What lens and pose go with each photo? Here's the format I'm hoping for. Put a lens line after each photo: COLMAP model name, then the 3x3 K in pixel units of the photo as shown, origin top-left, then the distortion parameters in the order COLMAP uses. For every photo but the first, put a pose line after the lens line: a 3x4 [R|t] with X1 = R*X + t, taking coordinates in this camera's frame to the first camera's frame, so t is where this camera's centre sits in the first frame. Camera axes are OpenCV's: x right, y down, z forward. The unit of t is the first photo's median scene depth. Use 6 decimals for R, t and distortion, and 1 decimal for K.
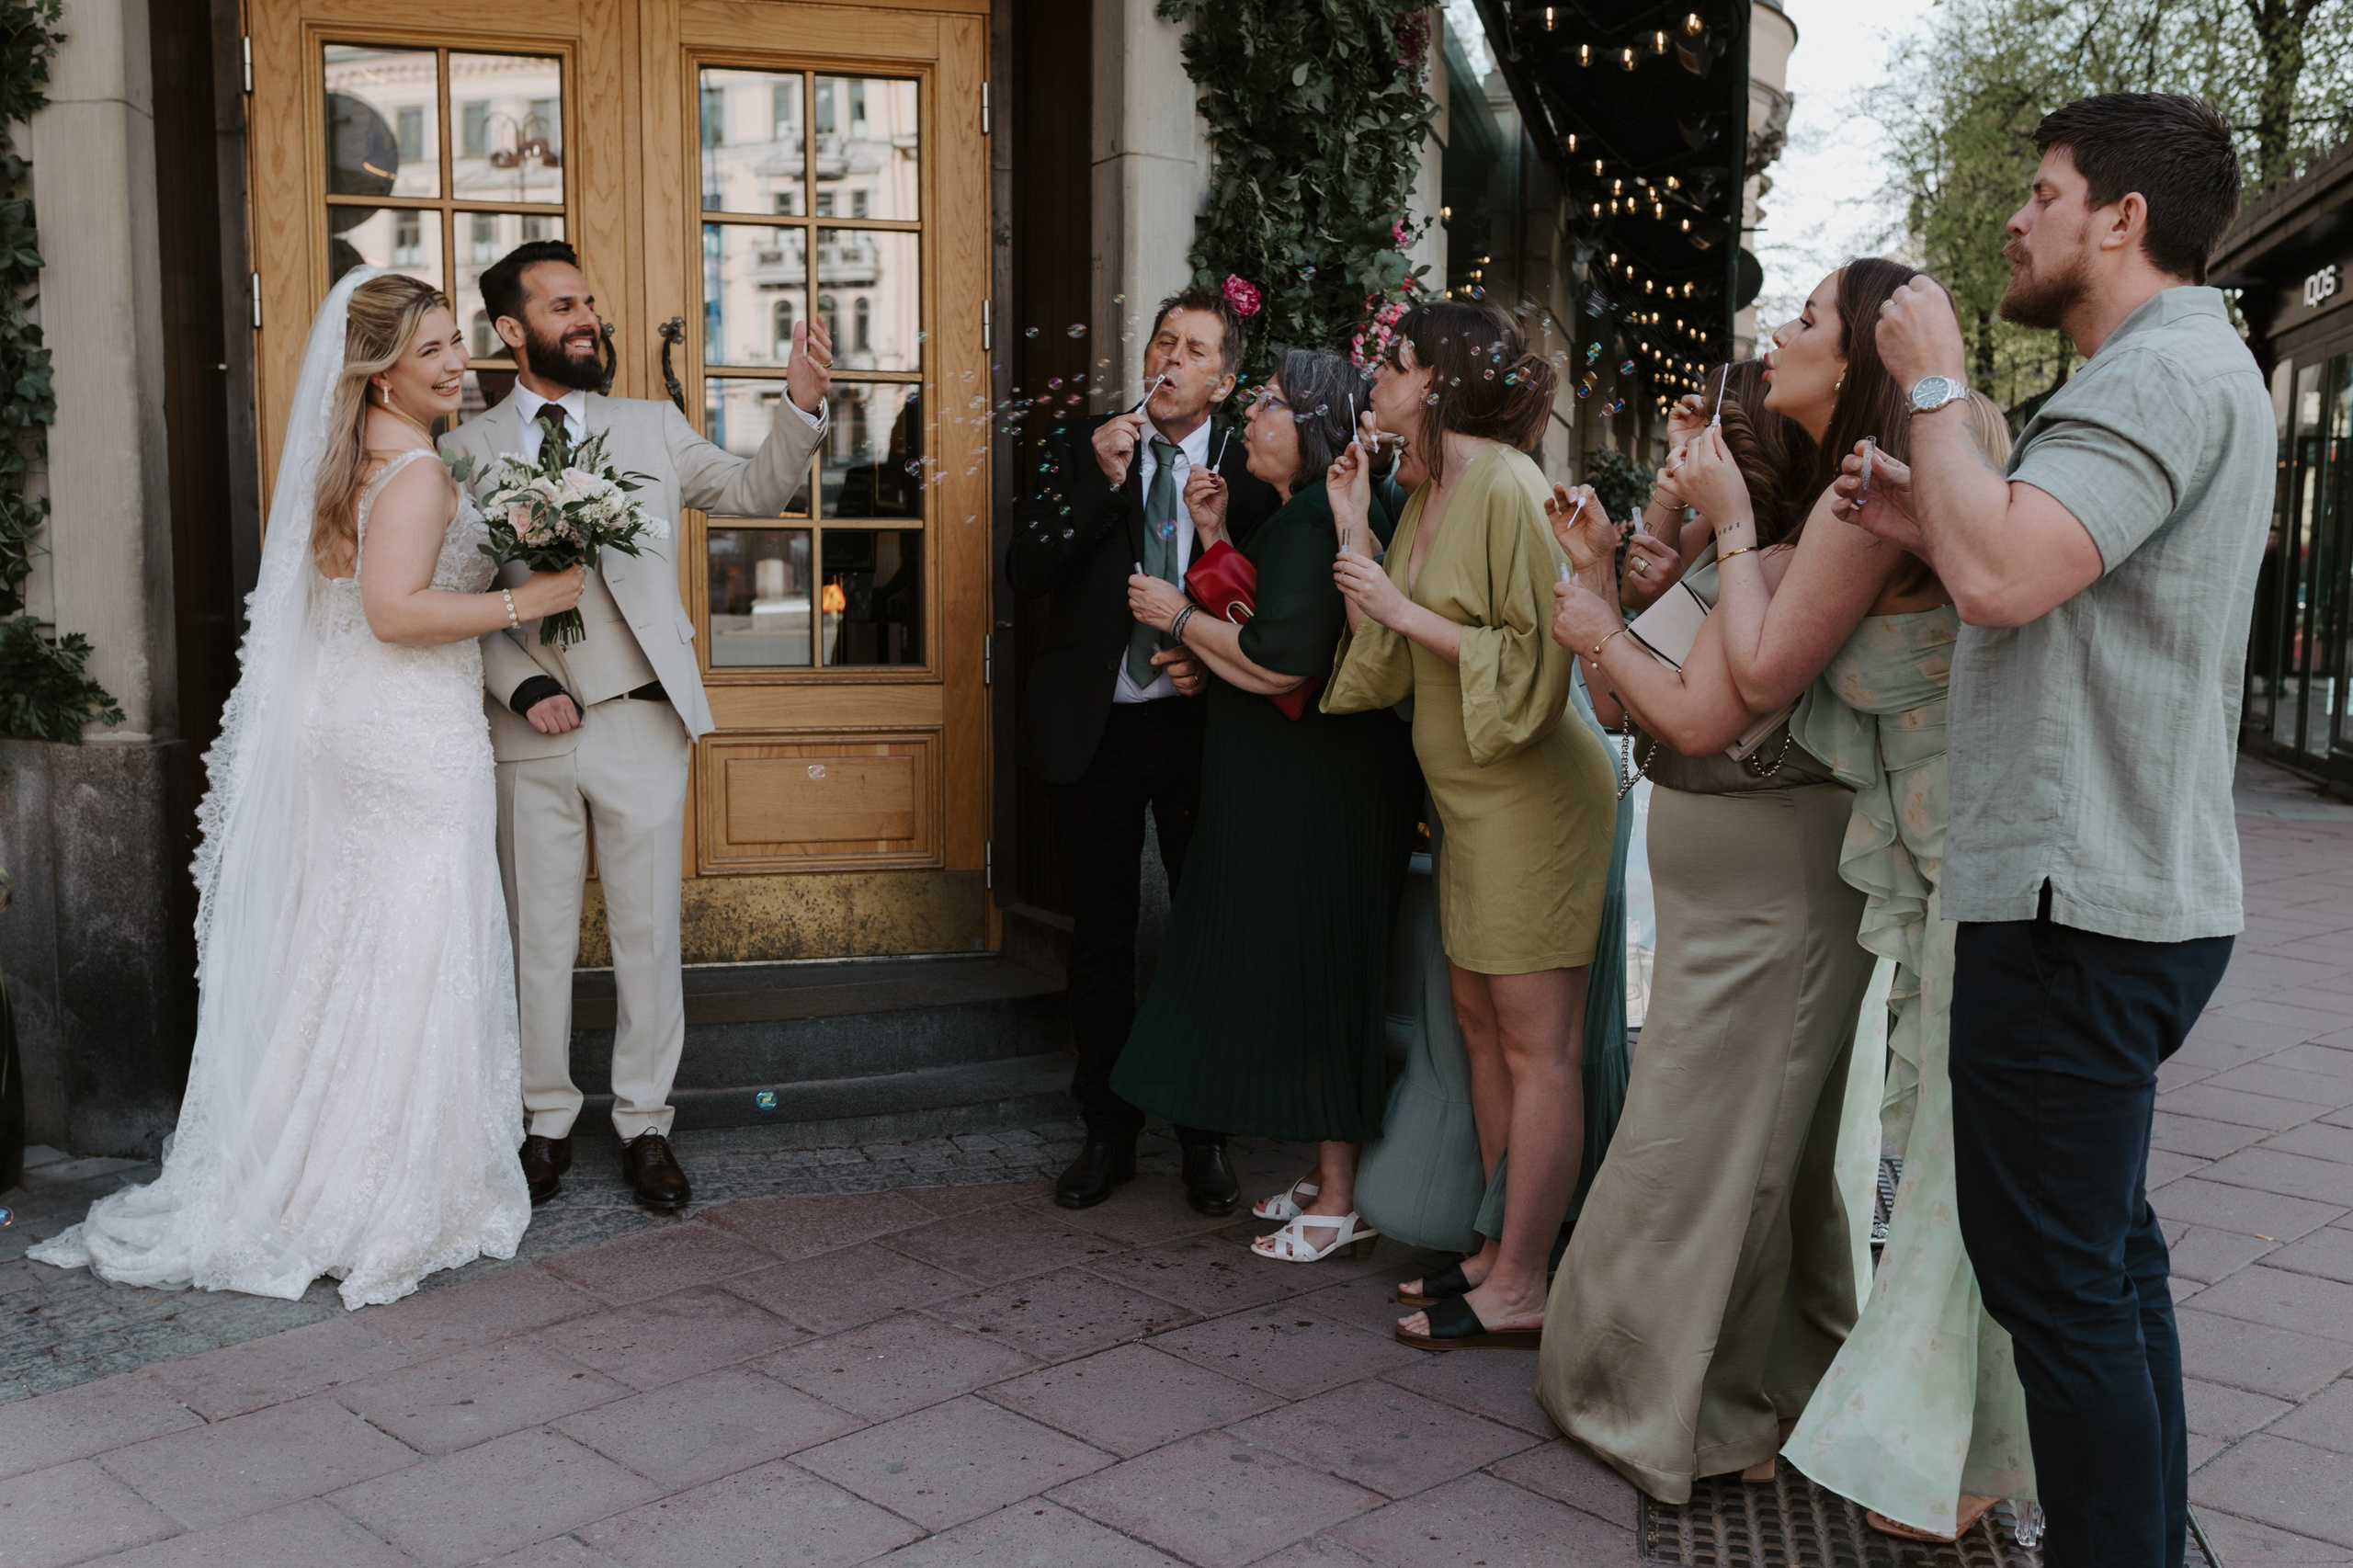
lens RADIAL K [[2266.3, 0, 1176.5], [0, 2266.3, 784.0], [0, 0, 1]] dist [0.002578, -0.007652]
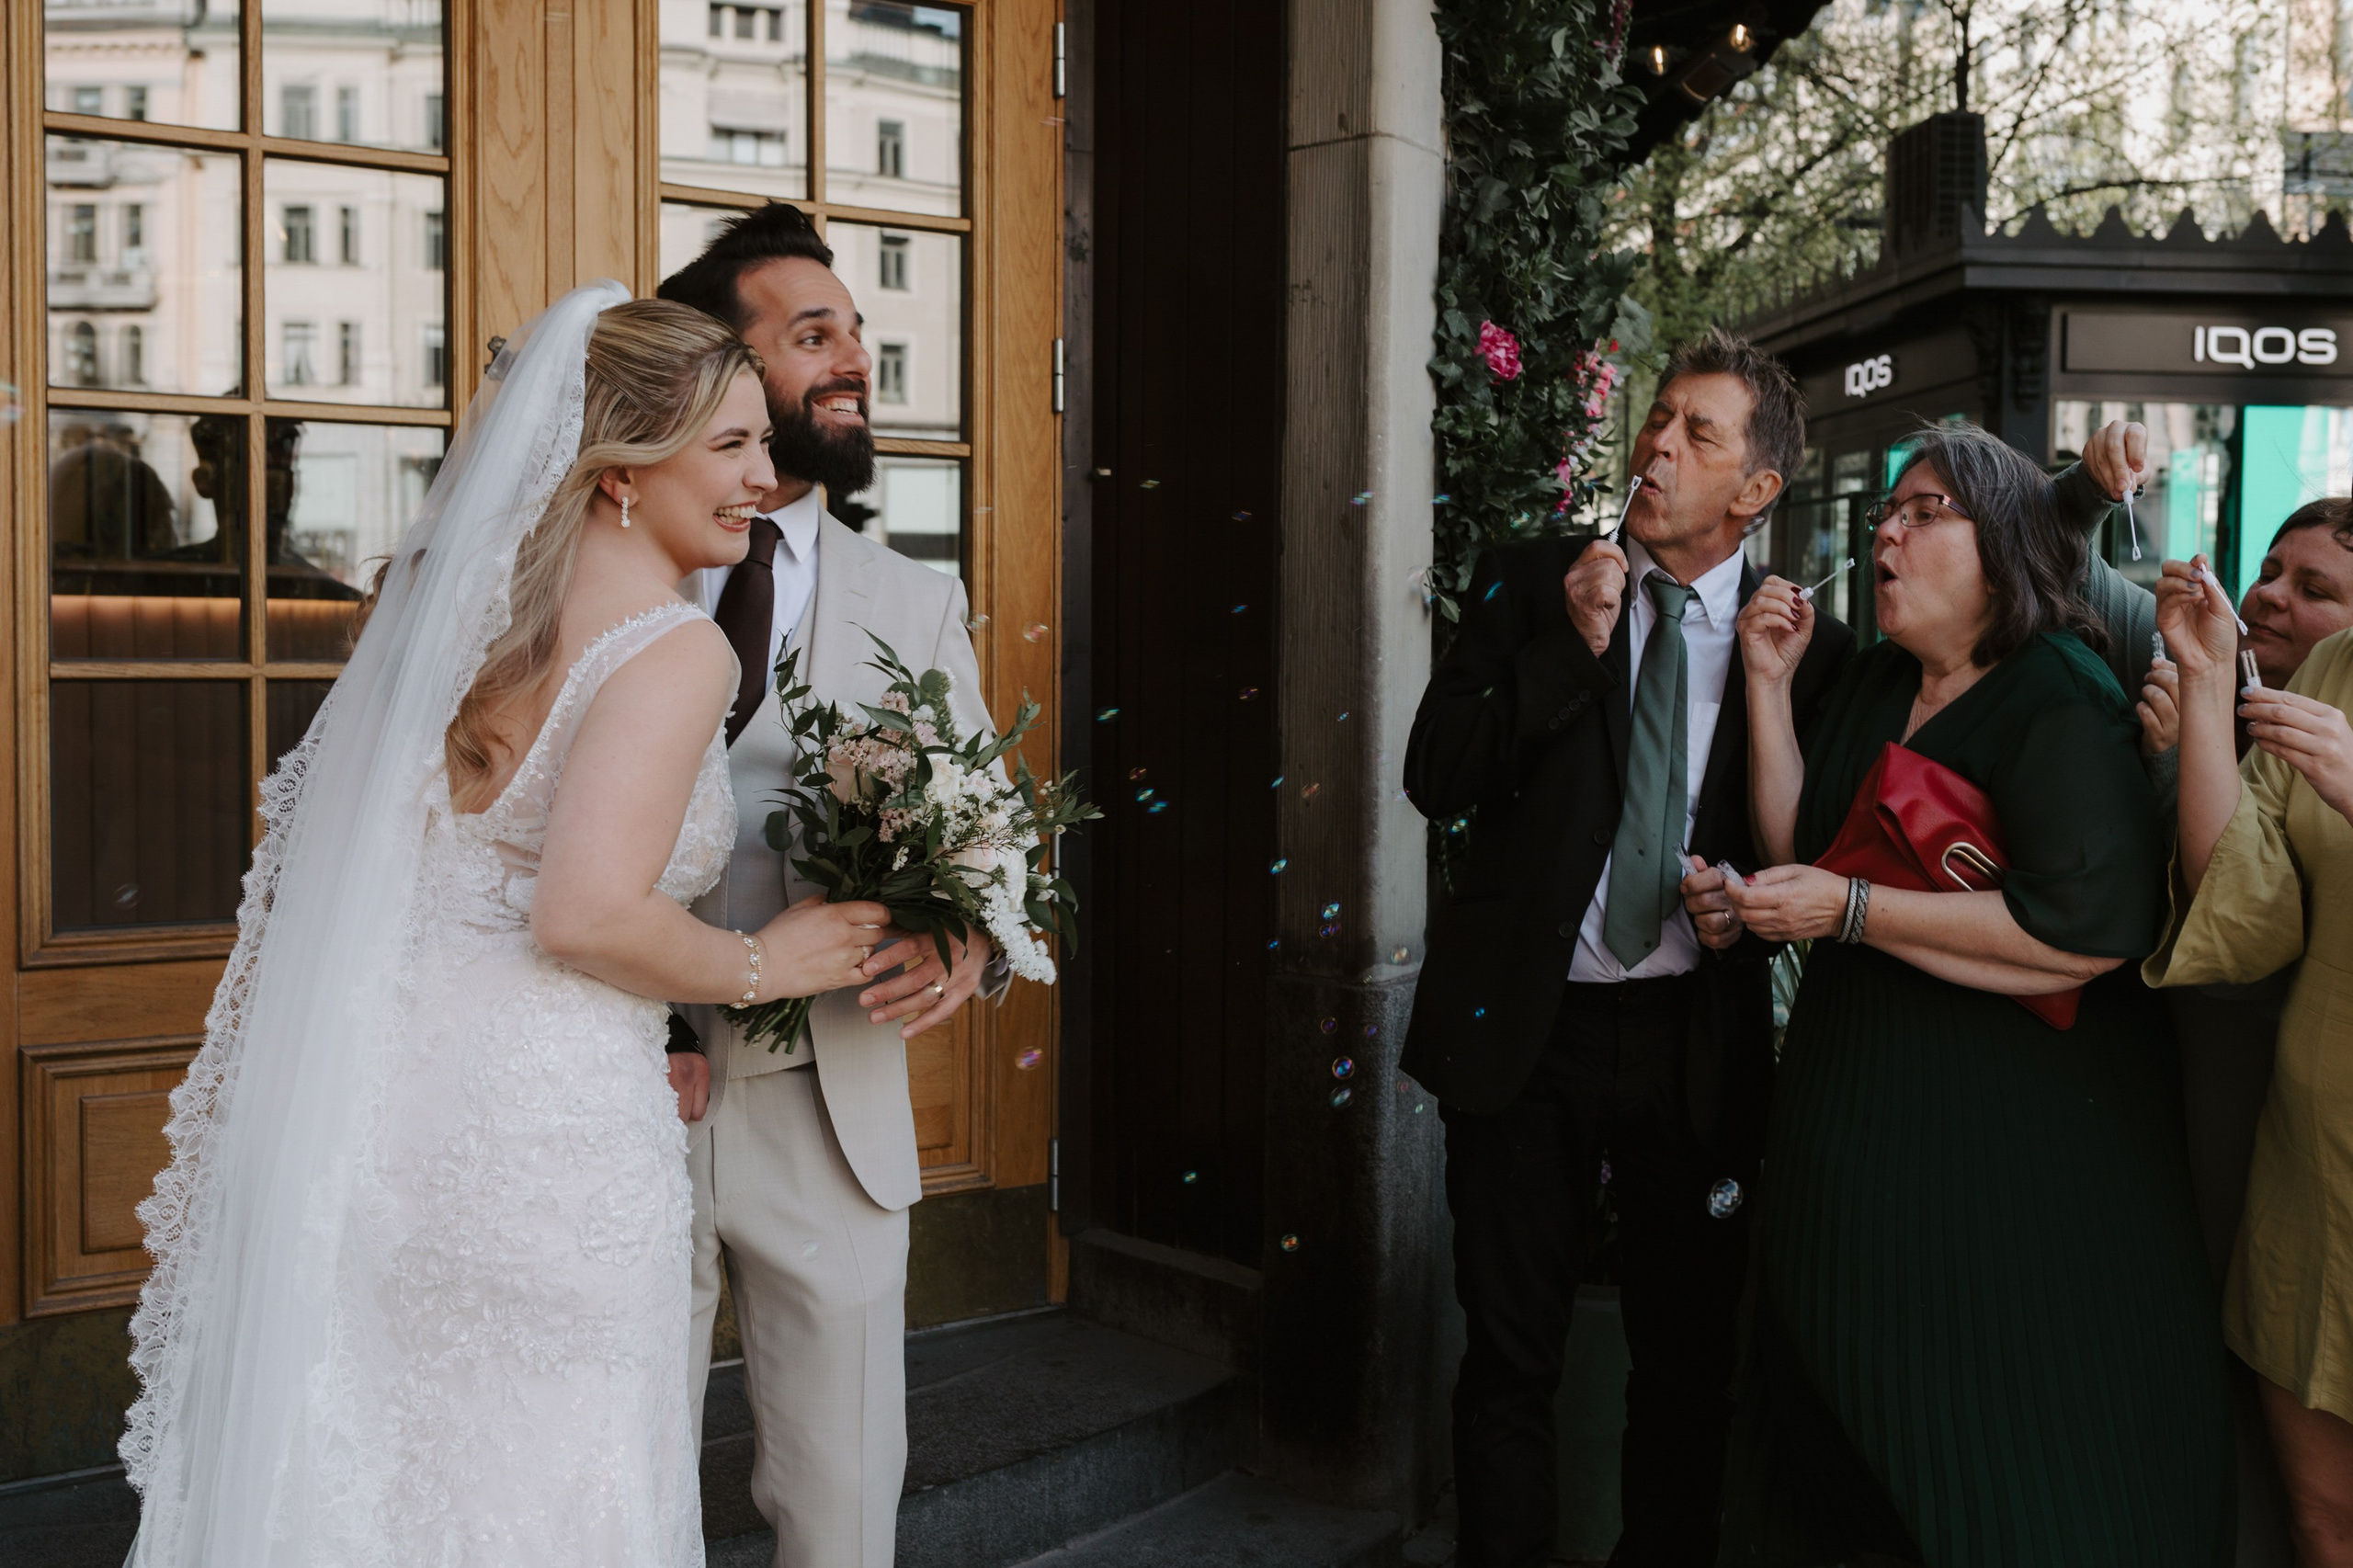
lens RADIAL K [[2255.0, 0, 1177.9], [0, 2255.0, 689.7], [0, 0, 1]] dist [-0.013446, -0.004865]
pose [[0.948572, -0.008545, 0.316447, -0.273204], [0.028410, 0.997900, -0.058215, -0.071805], [-0.315285, 0.064211, 0.946822, 0.372336]]
